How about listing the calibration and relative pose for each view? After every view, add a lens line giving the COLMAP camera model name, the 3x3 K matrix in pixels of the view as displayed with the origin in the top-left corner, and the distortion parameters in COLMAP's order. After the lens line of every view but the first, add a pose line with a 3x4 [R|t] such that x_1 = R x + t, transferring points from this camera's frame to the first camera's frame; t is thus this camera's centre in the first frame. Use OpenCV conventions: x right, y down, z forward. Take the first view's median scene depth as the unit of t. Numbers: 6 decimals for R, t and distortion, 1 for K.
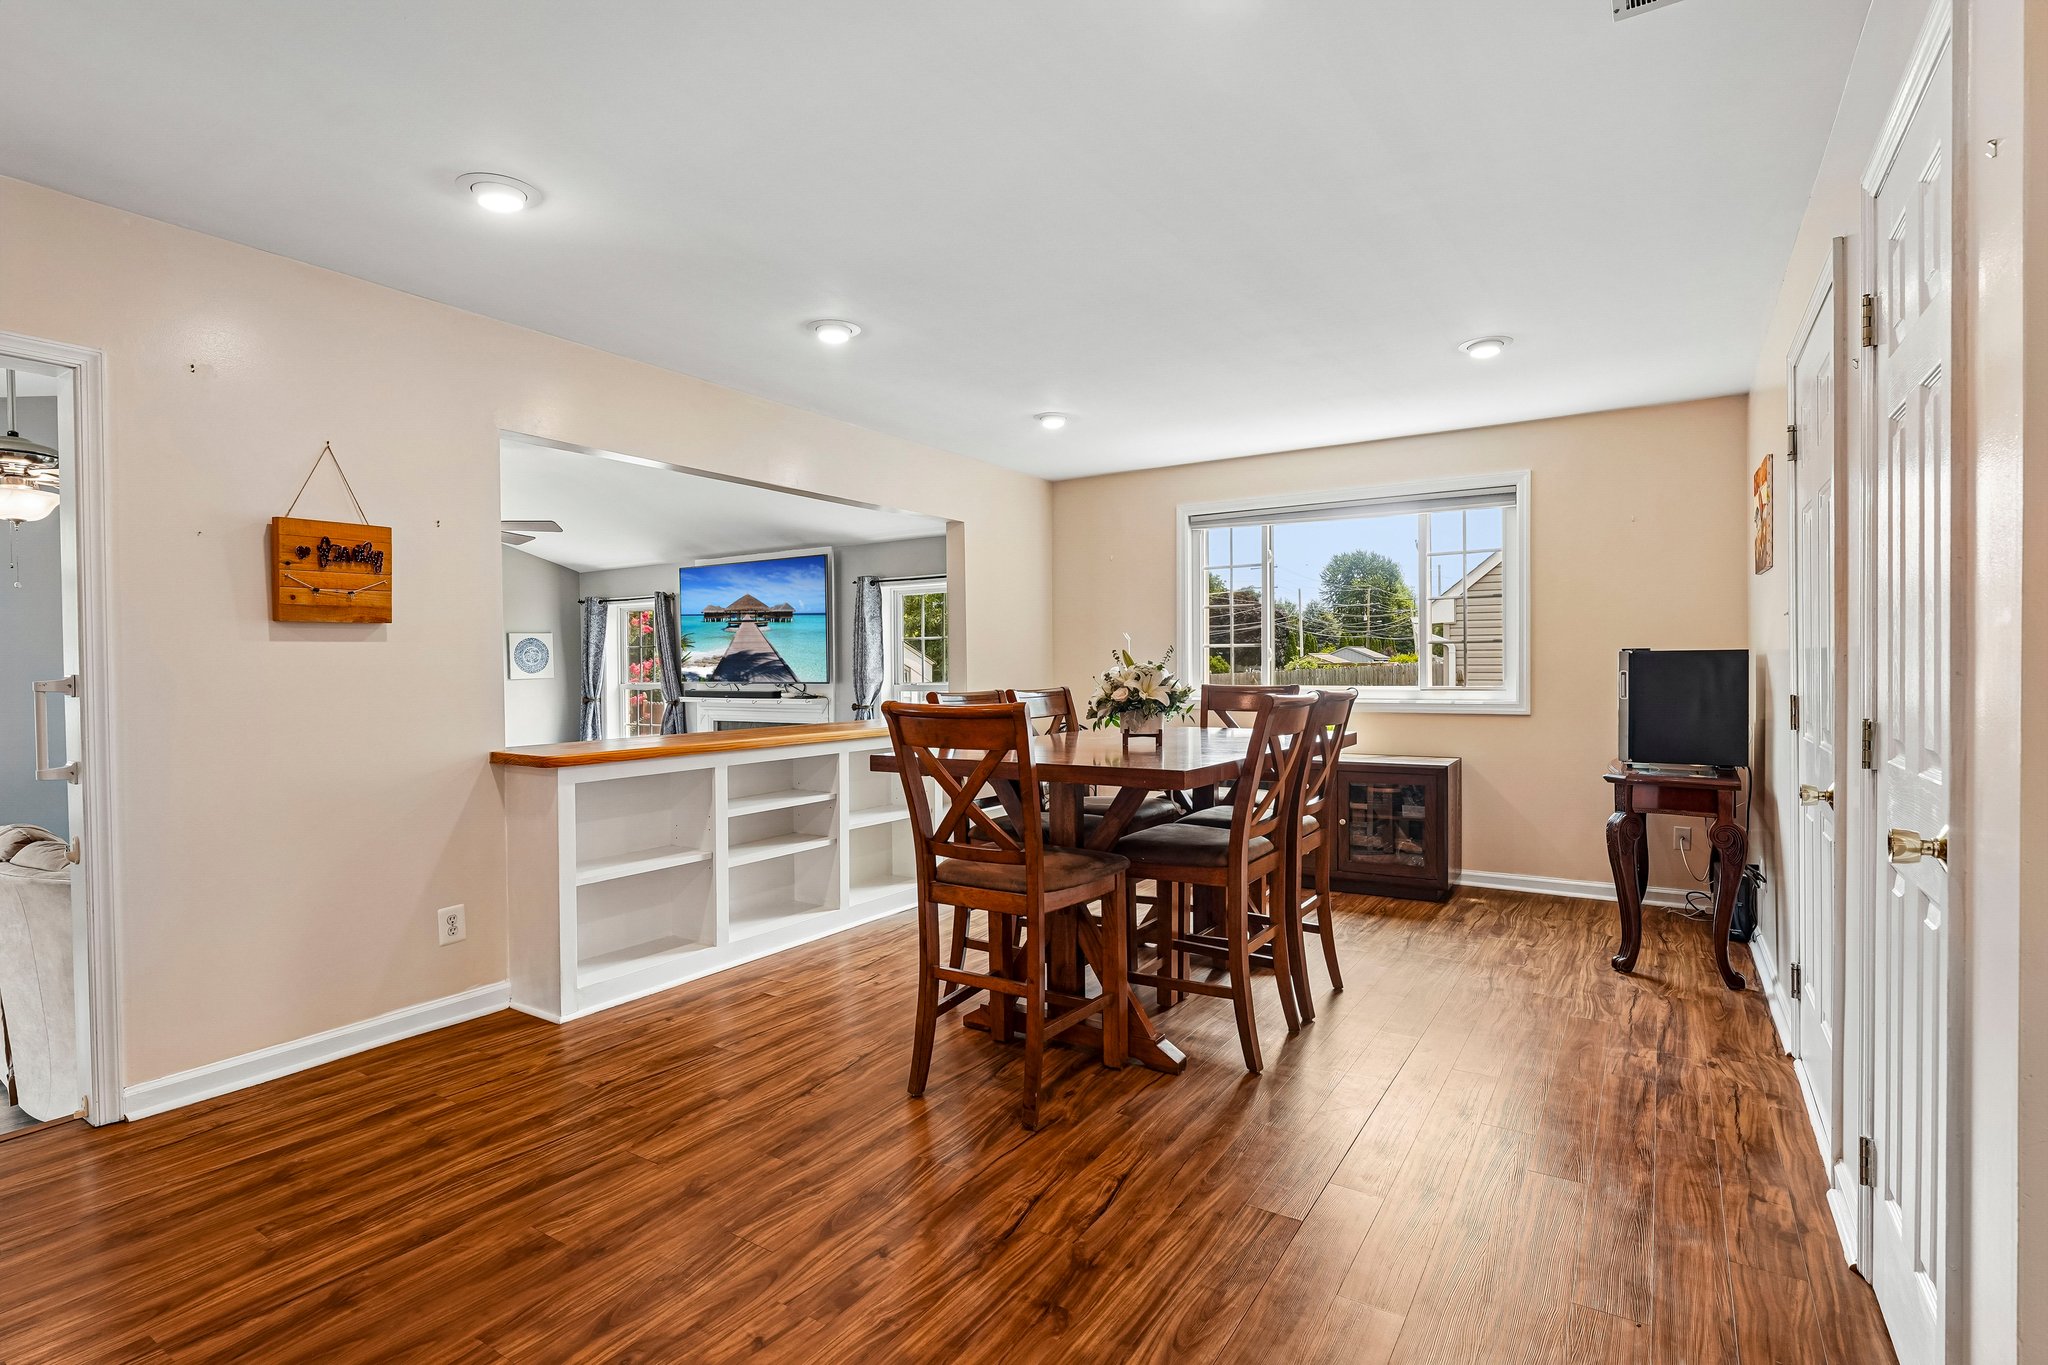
lens RADIAL K [[995.7, 0, 1024.0], [0, 995.7, 682.5], [0, 0, 1]] dist [-0.000497, -0.000400]
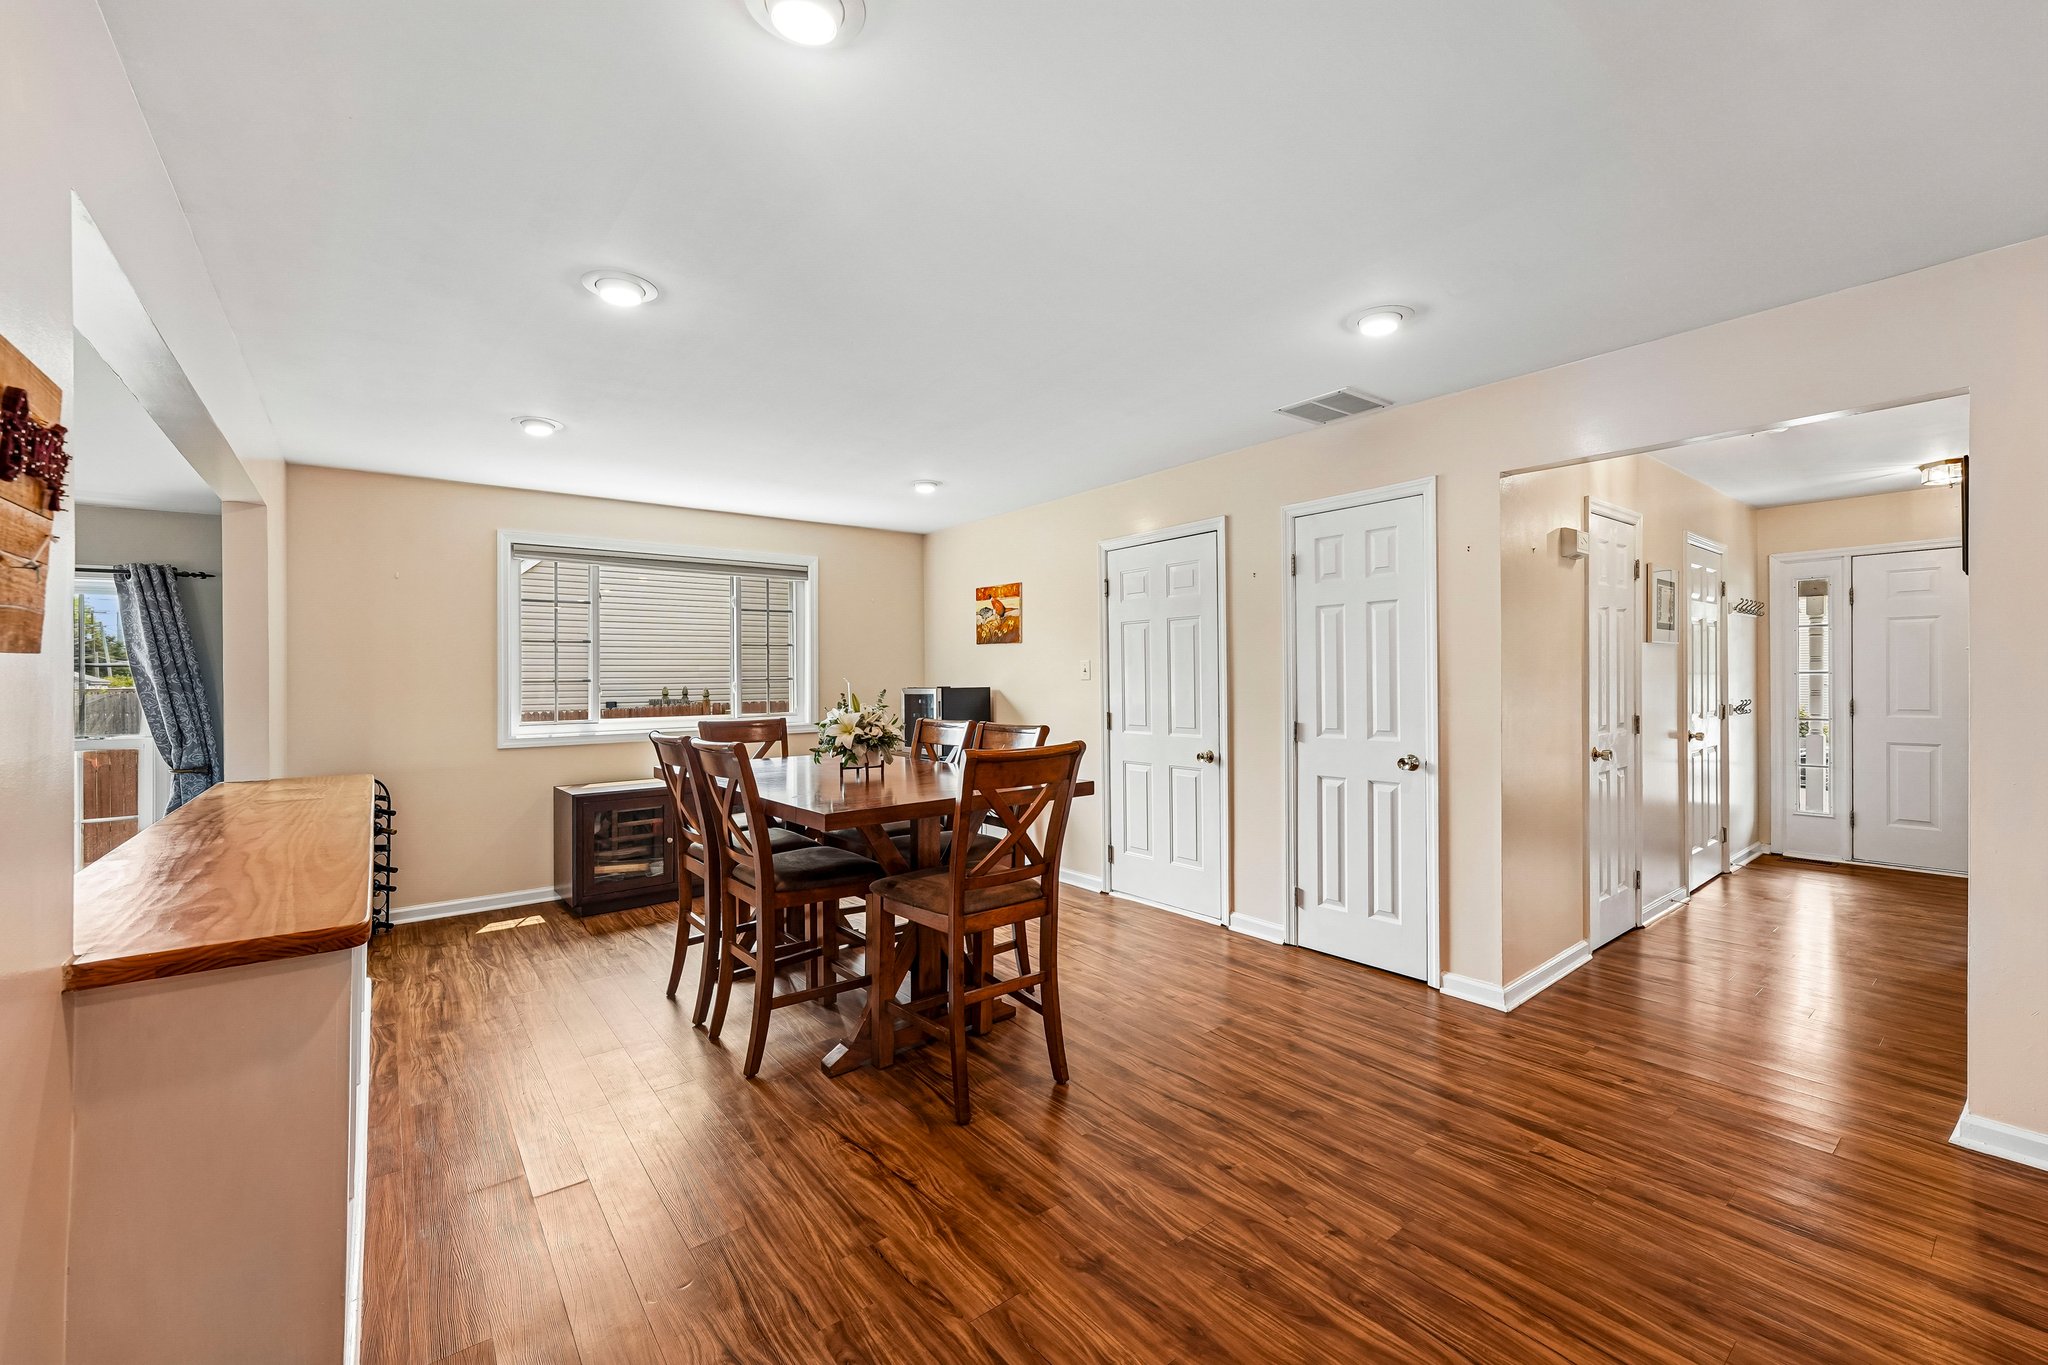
lens RADIAL K [[826.0, 0, 1024.0], [0, 826.0, 682.5], [0, 0, 1]] dist [-0.002167, -0.000189]
pose [[0.328037, -0.000595, 0.944665, -0.942658], [0.024031, 0.999681, -0.007715, -0.042006], [-0.944359, 0.025232, 0.327947, 0.668127]]
